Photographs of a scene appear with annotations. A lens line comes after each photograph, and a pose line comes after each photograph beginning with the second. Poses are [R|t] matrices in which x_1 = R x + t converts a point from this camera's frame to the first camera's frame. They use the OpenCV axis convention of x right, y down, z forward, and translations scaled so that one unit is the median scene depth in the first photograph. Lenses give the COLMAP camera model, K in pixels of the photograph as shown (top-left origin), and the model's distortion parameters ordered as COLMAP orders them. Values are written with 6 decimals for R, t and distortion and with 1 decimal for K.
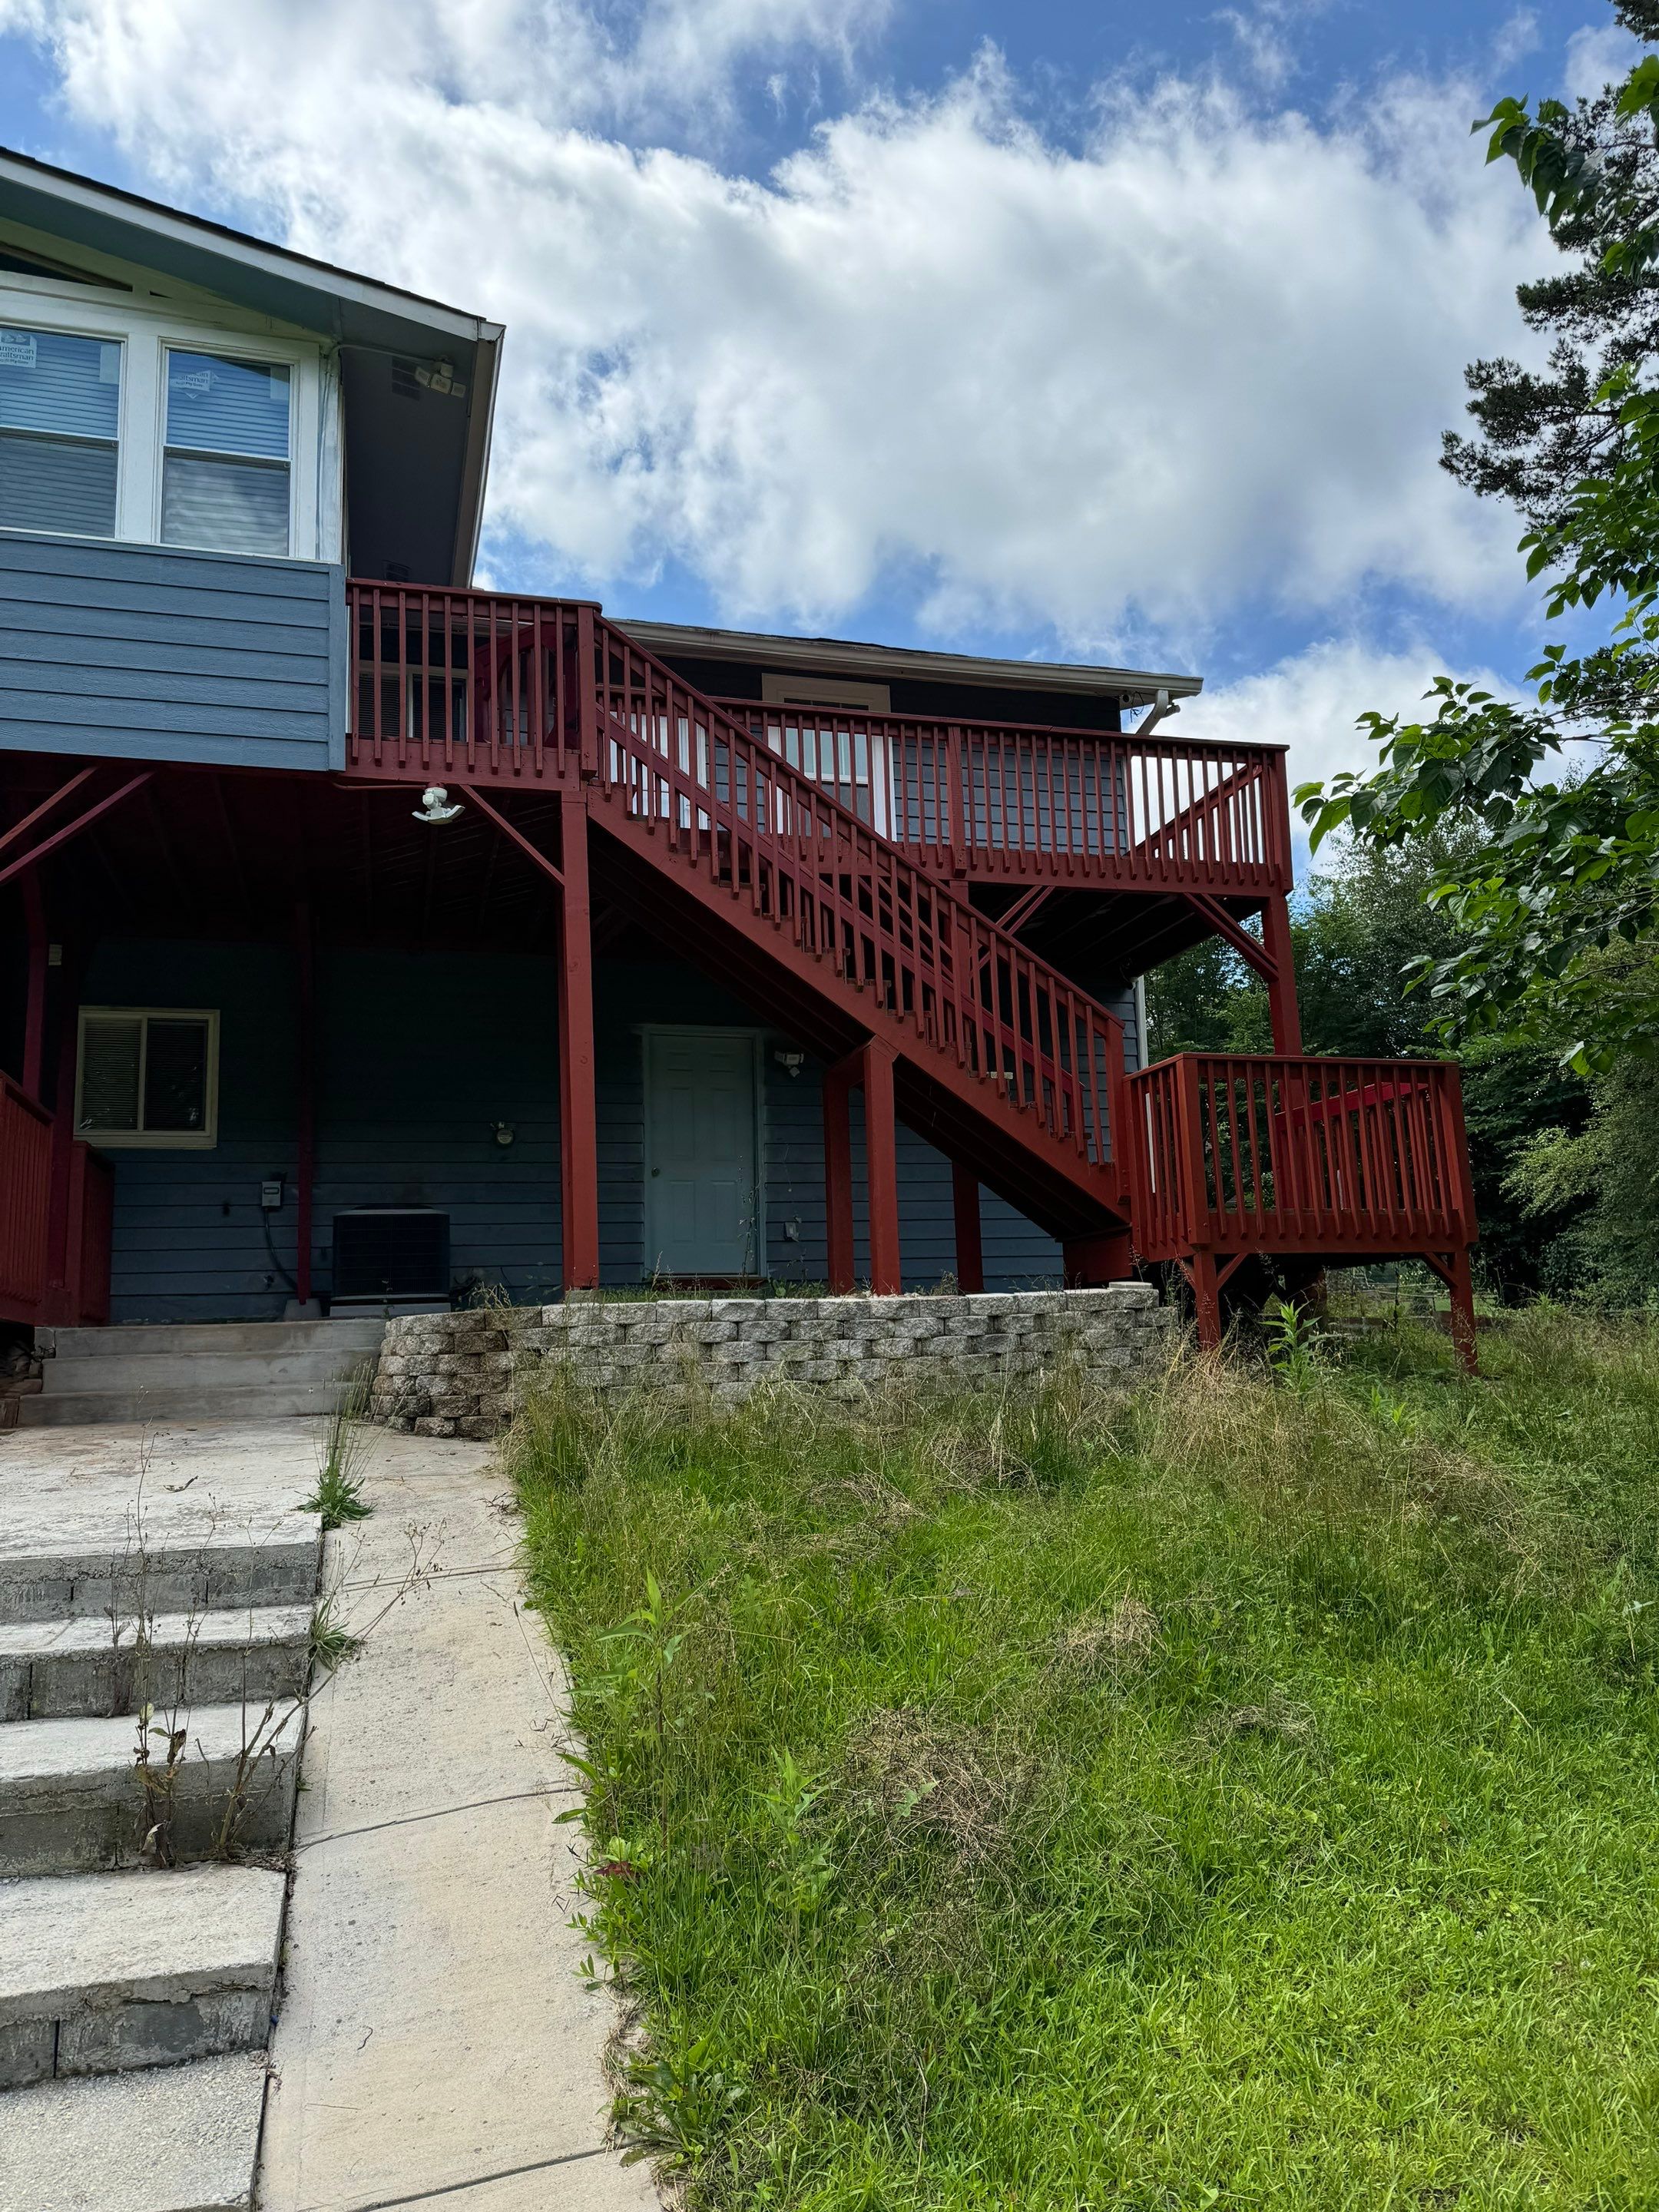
lens RADIAL K [[1571.1, 0, 812.5], [0, 1571.1, 1103.0], [0, 0, 1]] dist [0.062640, -0.068763]
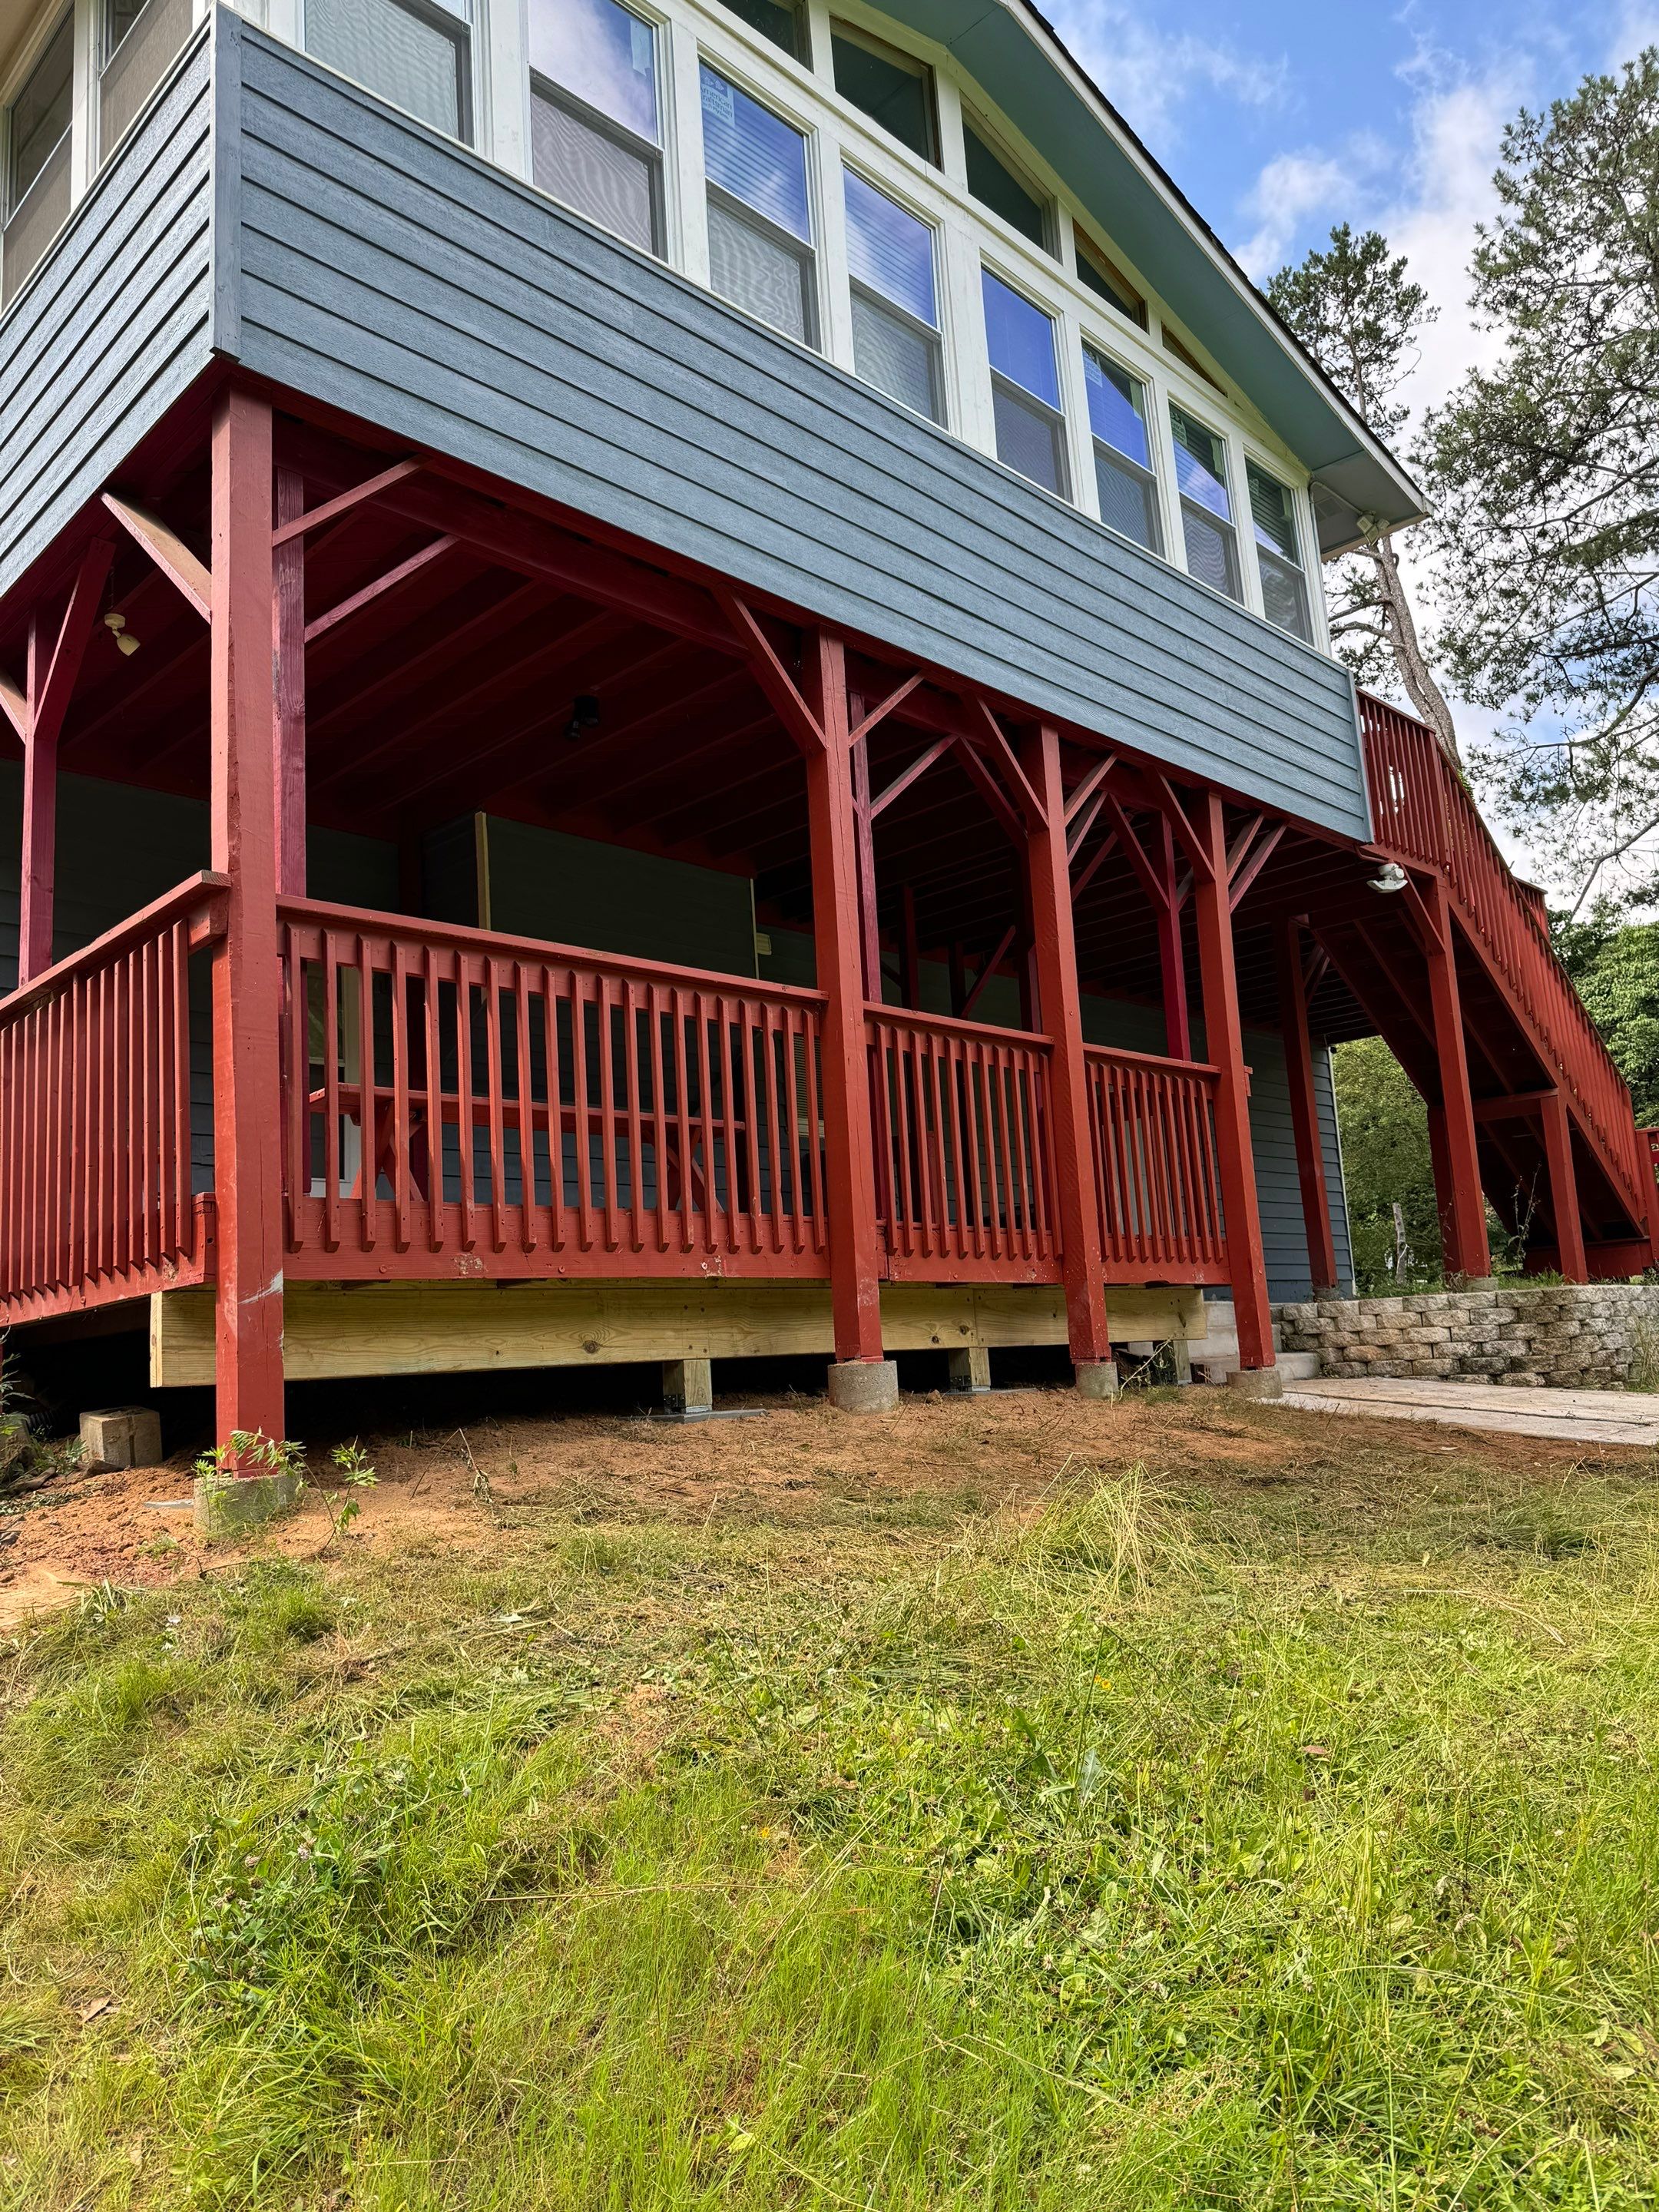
lens RADIAL K [[1569.0, 0, 823.4], [0, 1569.0, 1112.5], [0, 0, 1]] dist [0.032475, -0.017104]
pose [[0.868615, 0.066690, 0.490978, -1.153040], [-0.062056, 0.997741, -0.025738, 0.048779], [-0.491586, -0.008112, 0.870791, 0.145978]]
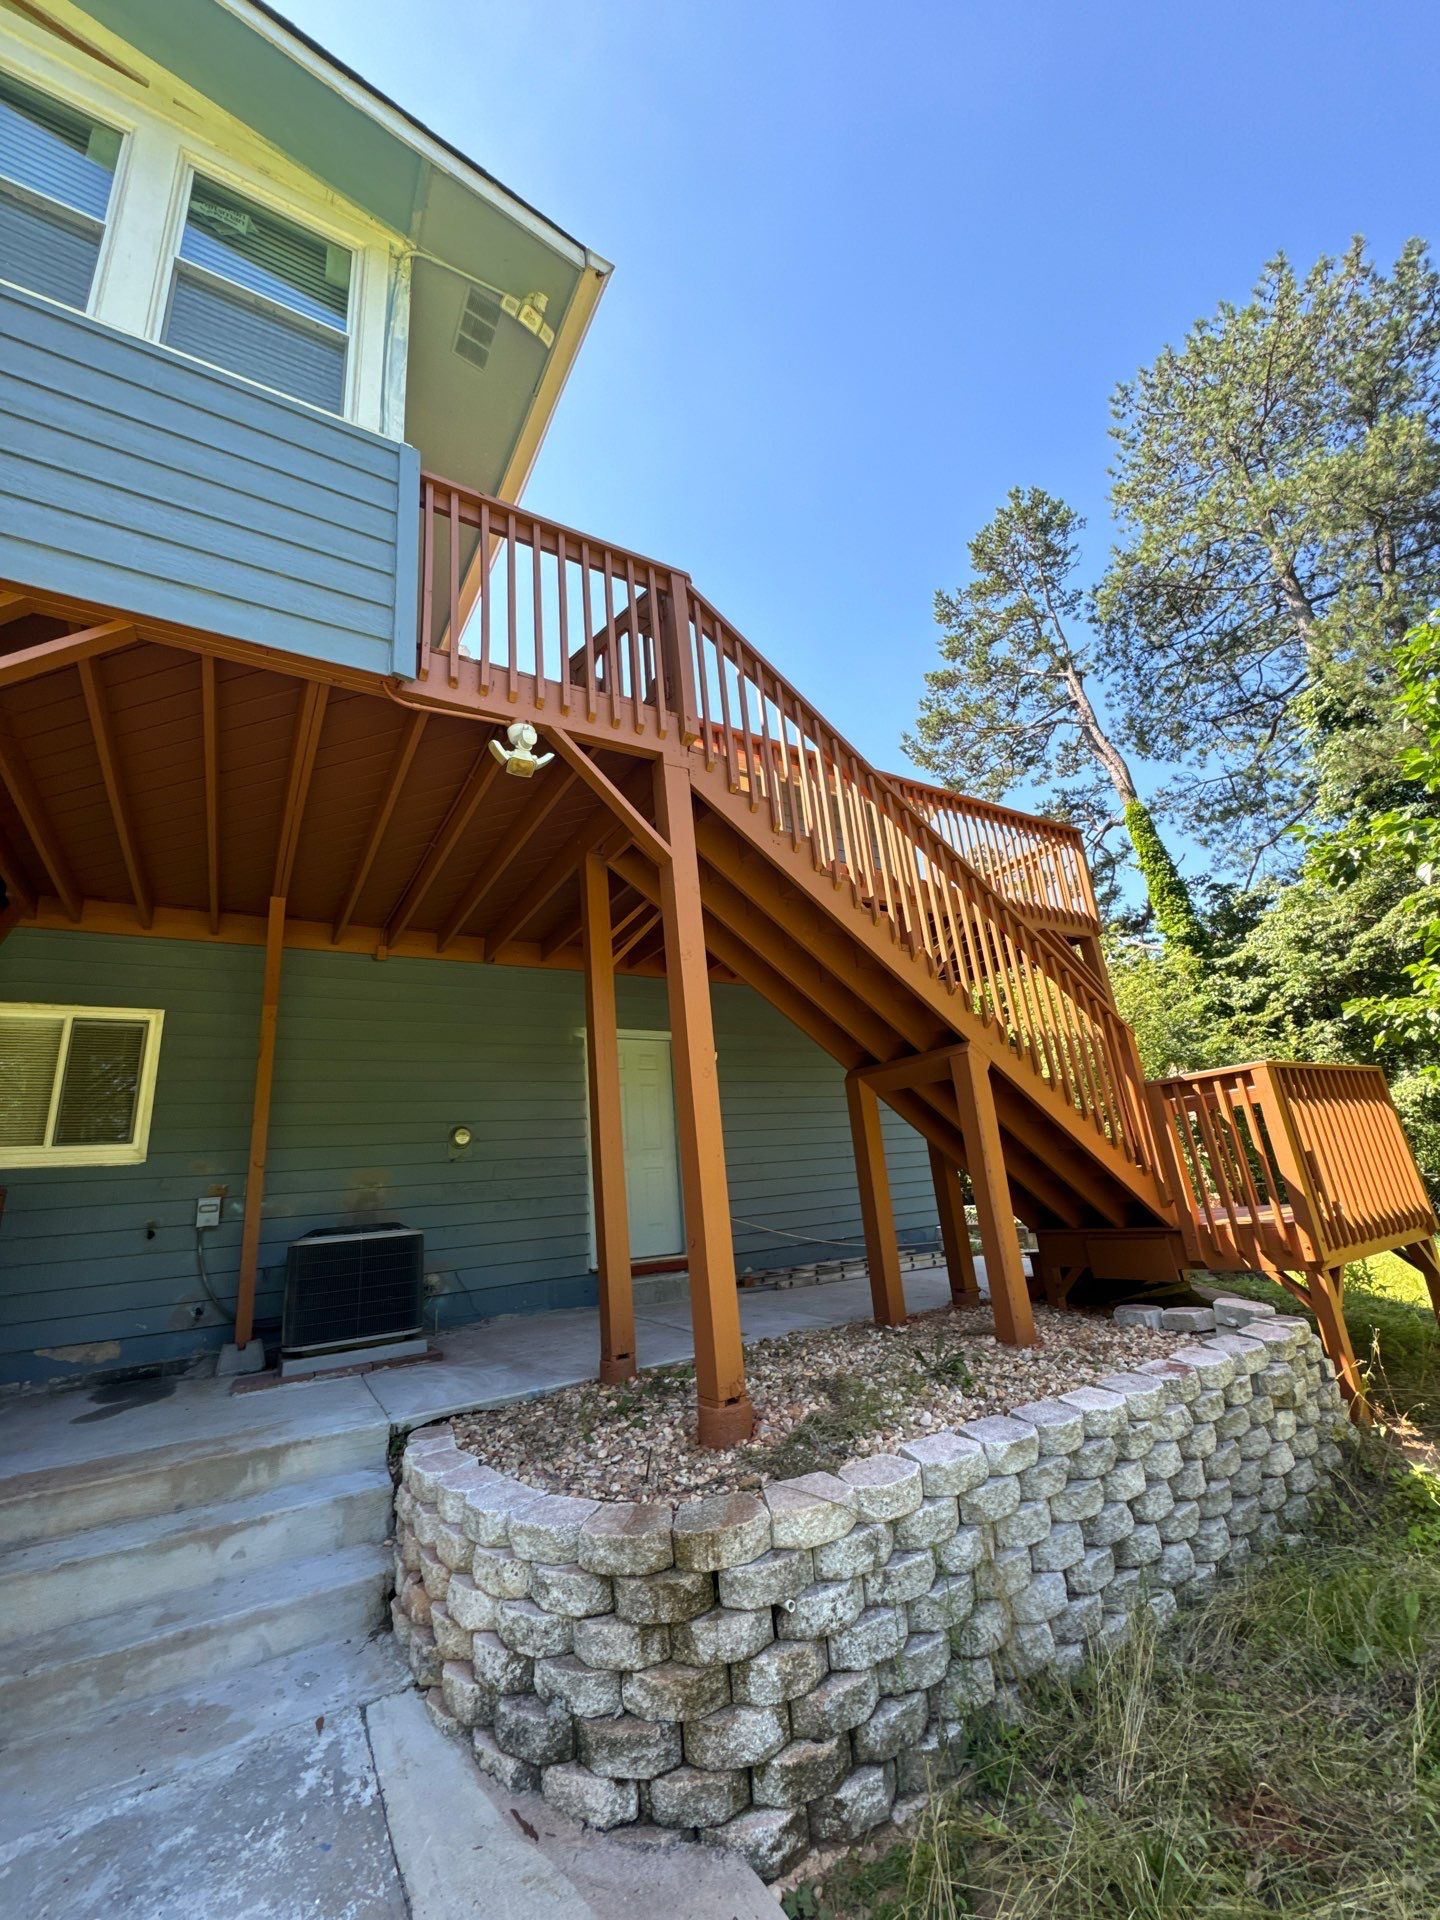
lens RADIAL K [[770.7, 0, 709.3], [0, 770.7, 959.4], [0, 0, 1]] dist [0.001621, -0.000021]
pose [[0.962241, 0.036593, 0.269729, -0.236822], [0.002600, 0.989642, -0.143533, -0.027990], [-0.272188, 0.138815, 0.952179, 0.595709]]
